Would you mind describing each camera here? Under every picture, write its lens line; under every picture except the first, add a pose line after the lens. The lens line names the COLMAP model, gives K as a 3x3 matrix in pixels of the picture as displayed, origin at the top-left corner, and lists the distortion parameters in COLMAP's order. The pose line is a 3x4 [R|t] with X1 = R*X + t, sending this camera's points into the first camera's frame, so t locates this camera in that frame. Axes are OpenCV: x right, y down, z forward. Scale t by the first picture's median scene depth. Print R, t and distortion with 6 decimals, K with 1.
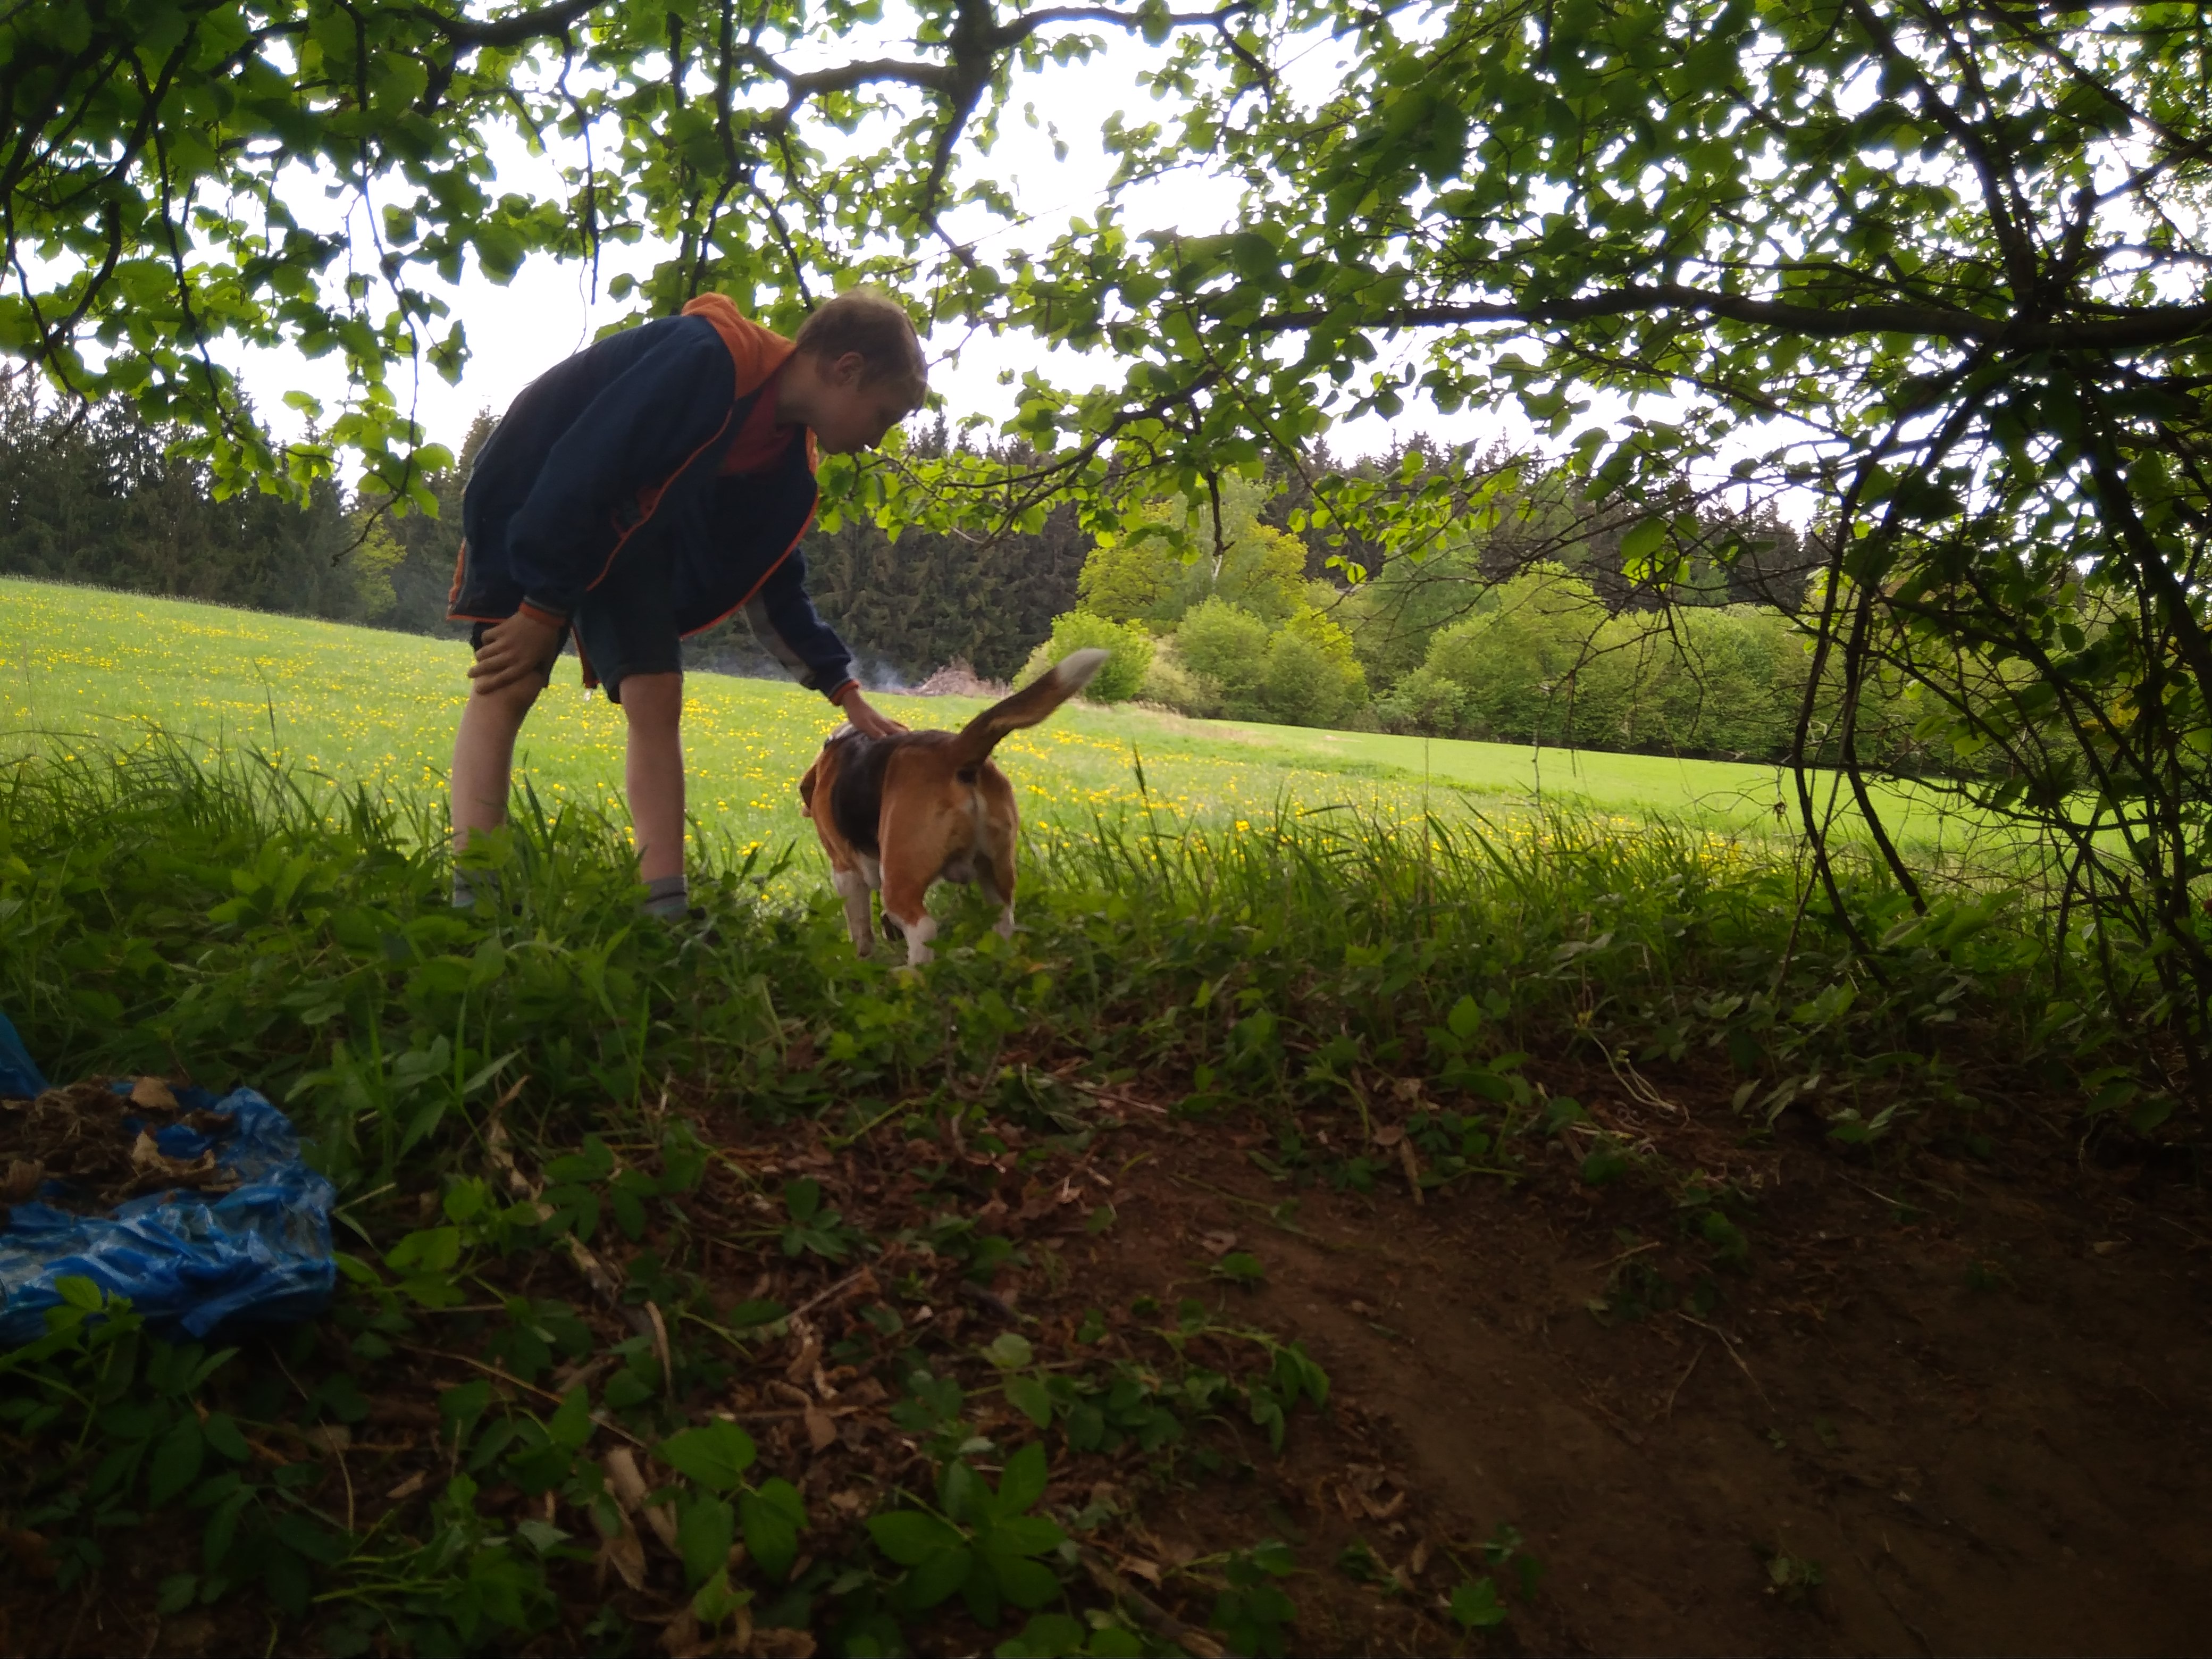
lens RADIAL K [[1763.0, 0, 1106.0], [0, 1763.0, 829.5], [0, 0, 1]] dist [0.112296, -0.154444]
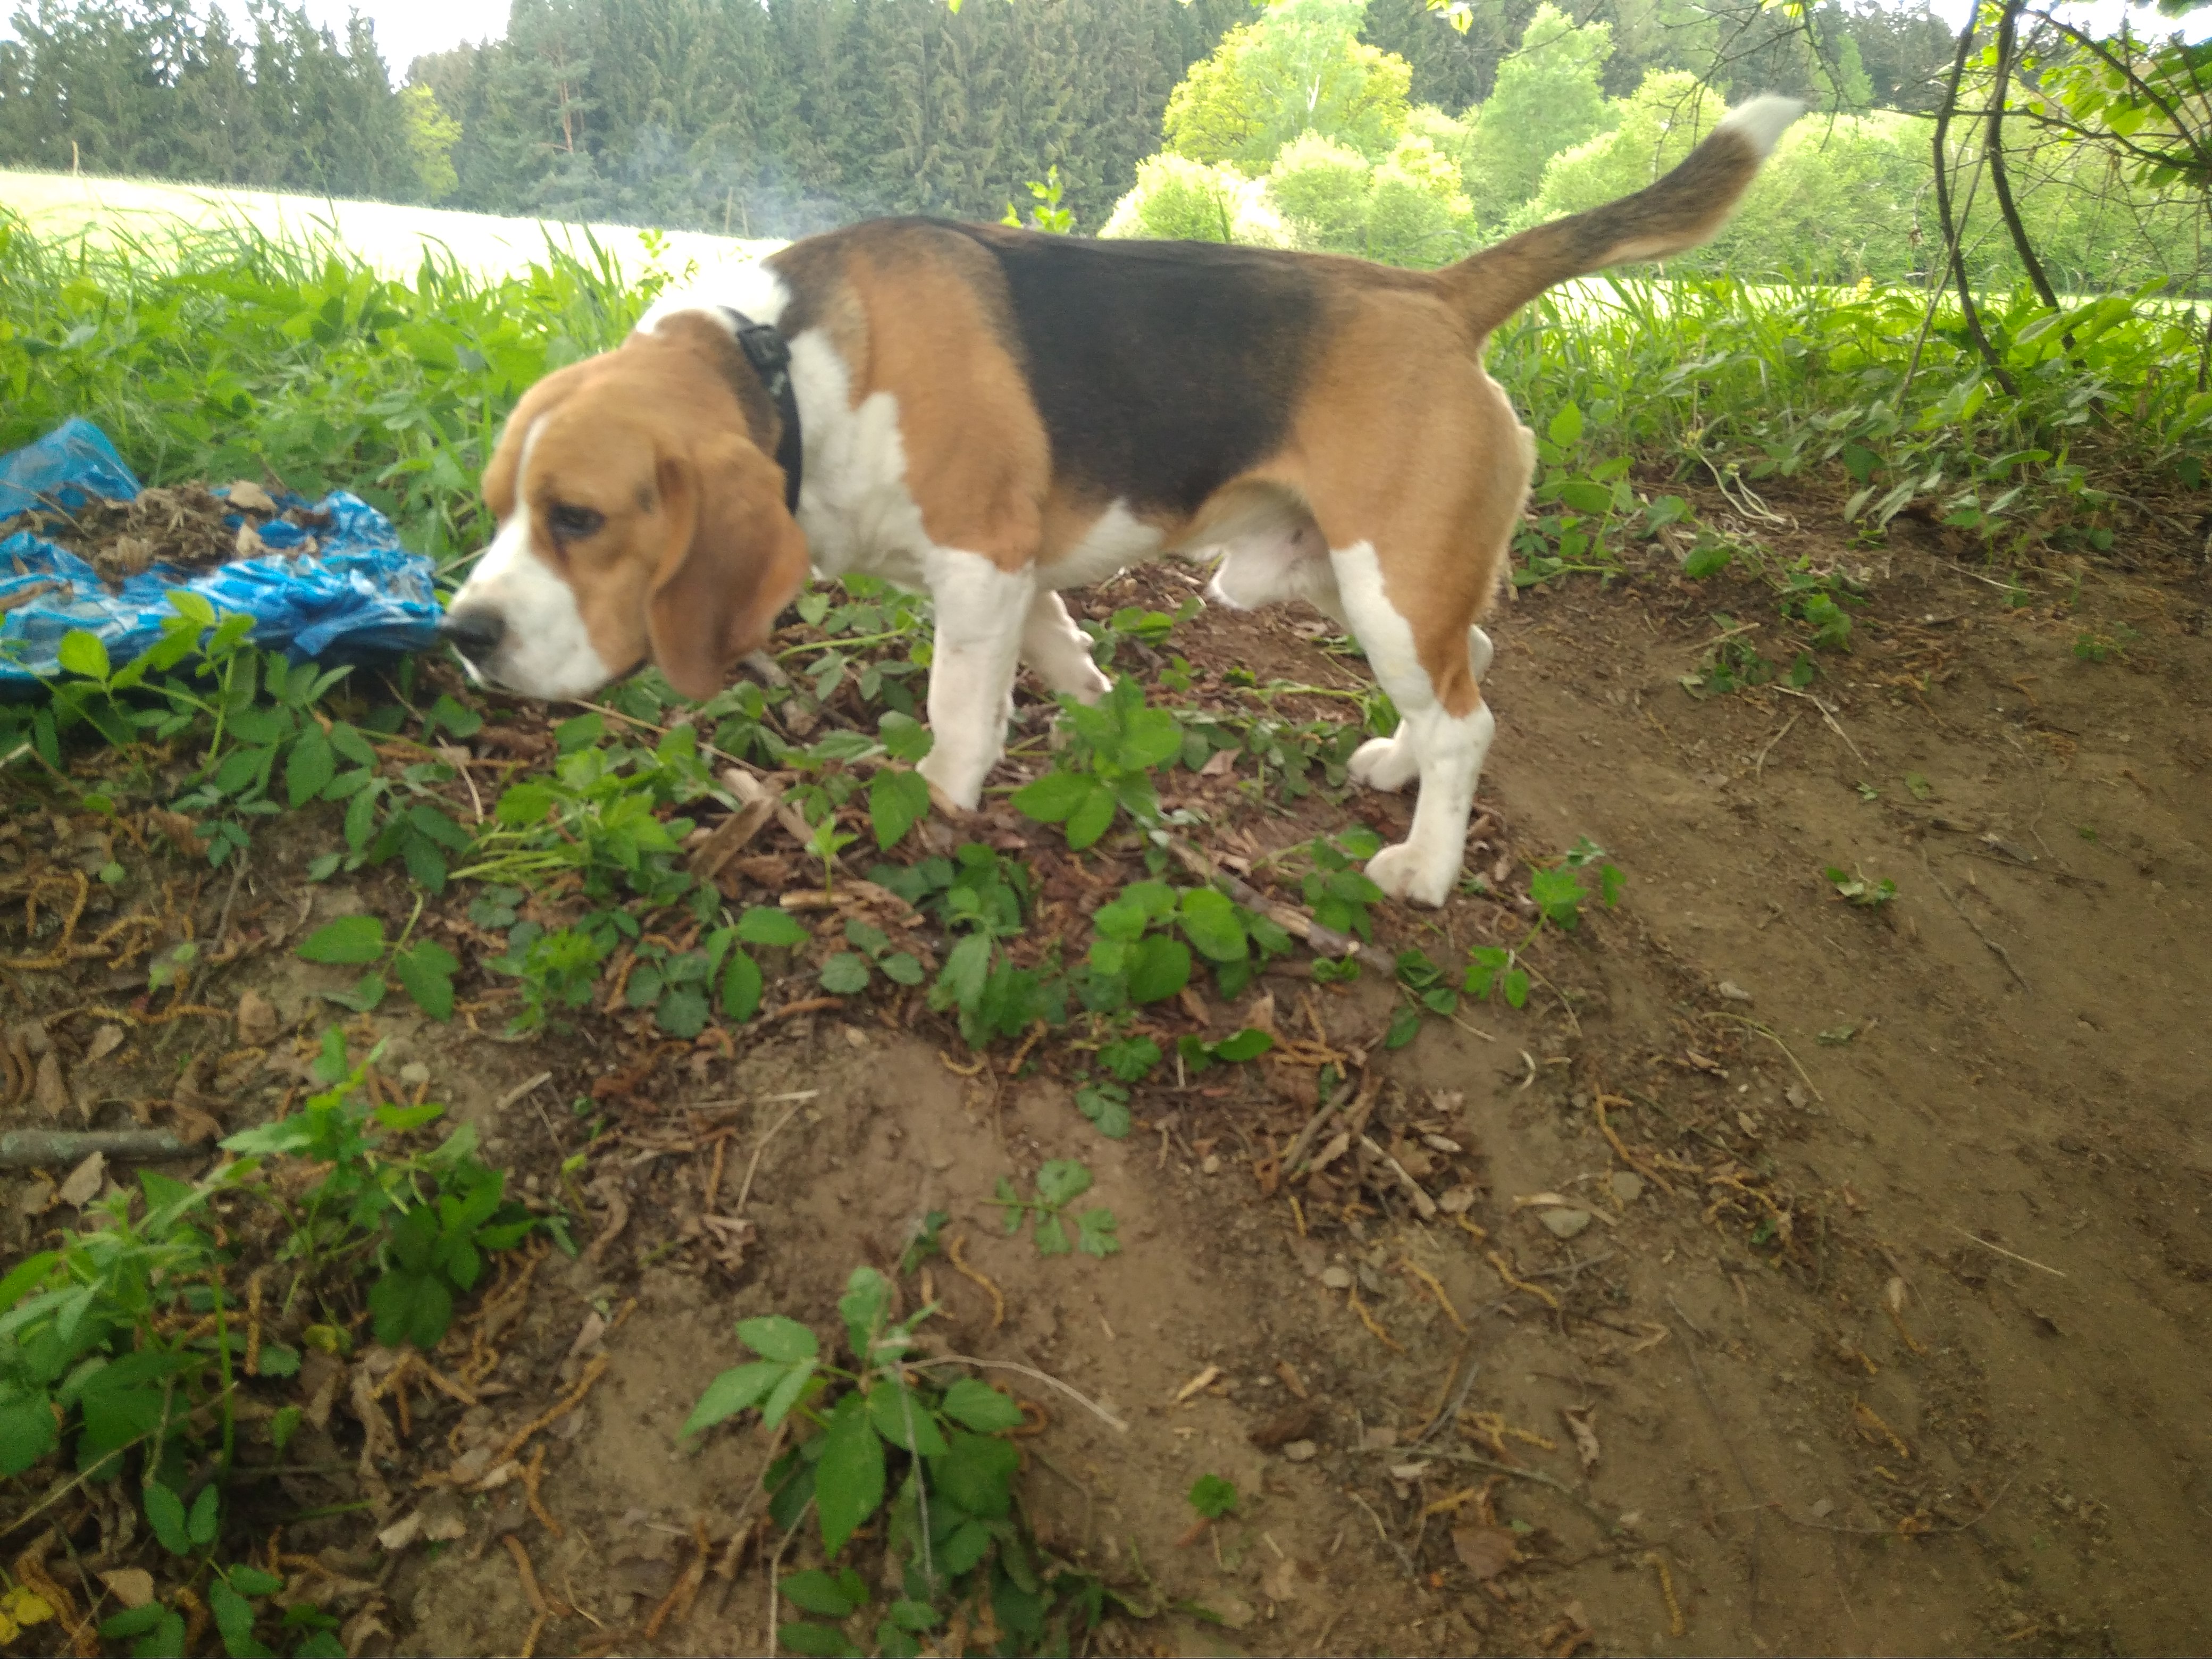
lens RADIAL K [[1758.5, 0, 1106.0], [0, 1758.5, 829.5], [0, 0, 1]] dist [0.097744, -0.139120]
pose [[0.997757, -0.028898, -0.060377, 0.006330], [0.042432, 0.970676, 0.236617, 0.100067], [0.051769, -0.238648, 0.969725, 0.001838]]
